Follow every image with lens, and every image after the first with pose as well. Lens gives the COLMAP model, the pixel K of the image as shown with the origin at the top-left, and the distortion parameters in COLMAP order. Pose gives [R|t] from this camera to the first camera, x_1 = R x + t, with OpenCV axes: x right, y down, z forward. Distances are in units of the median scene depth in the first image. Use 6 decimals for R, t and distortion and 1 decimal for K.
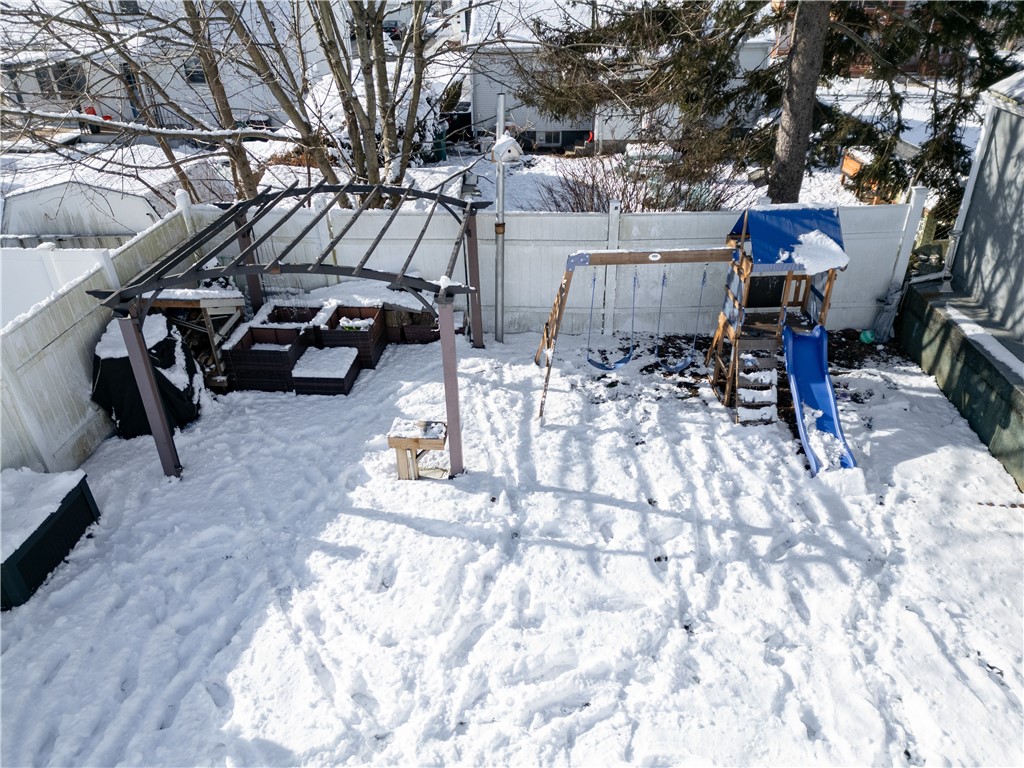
lens RADIAL K [[722.8, 0, 511.6], [0, 722.8, 381.4], [0, 0, 1]] dist [0.072366, -0.047688]
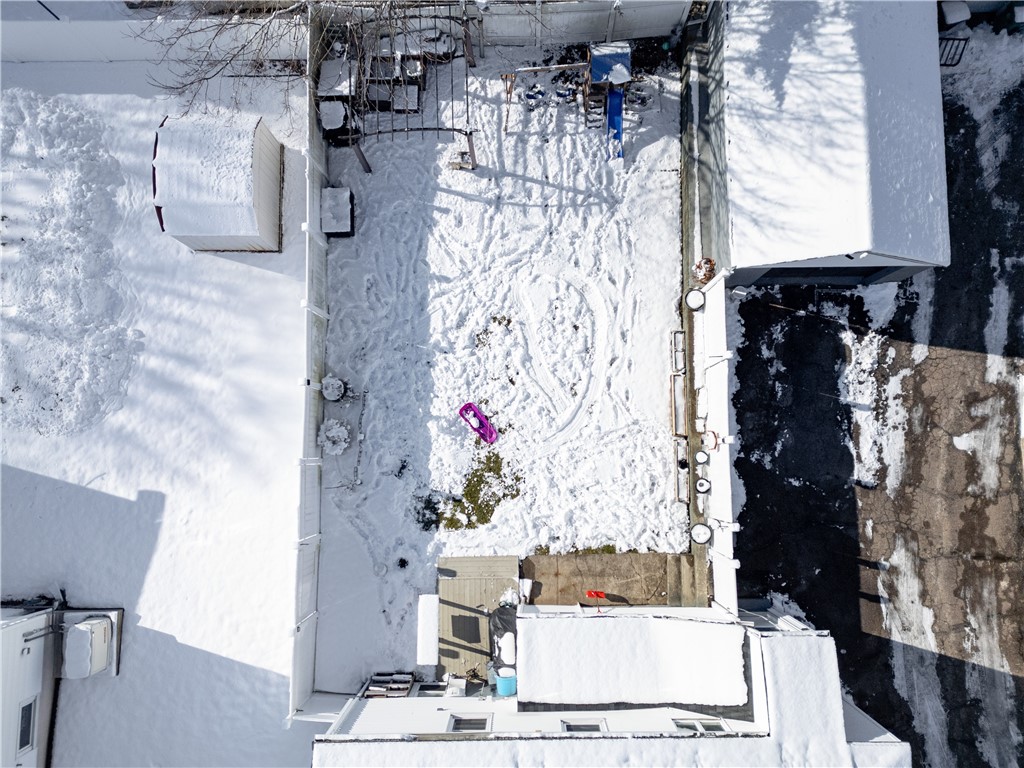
lens RADIAL K [[722.8, 0, 513.0], [0, 722.8, 383.8], [0, 0, 1]] dist [0.072366, -0.047688]
pose [[0.997941, -0.064068, -0.002941, 0.021771], [0.039591, 0.579301, 0.814152, -1.695784], [-0.050458, -0.812592, 0.580645, -1.289339]]
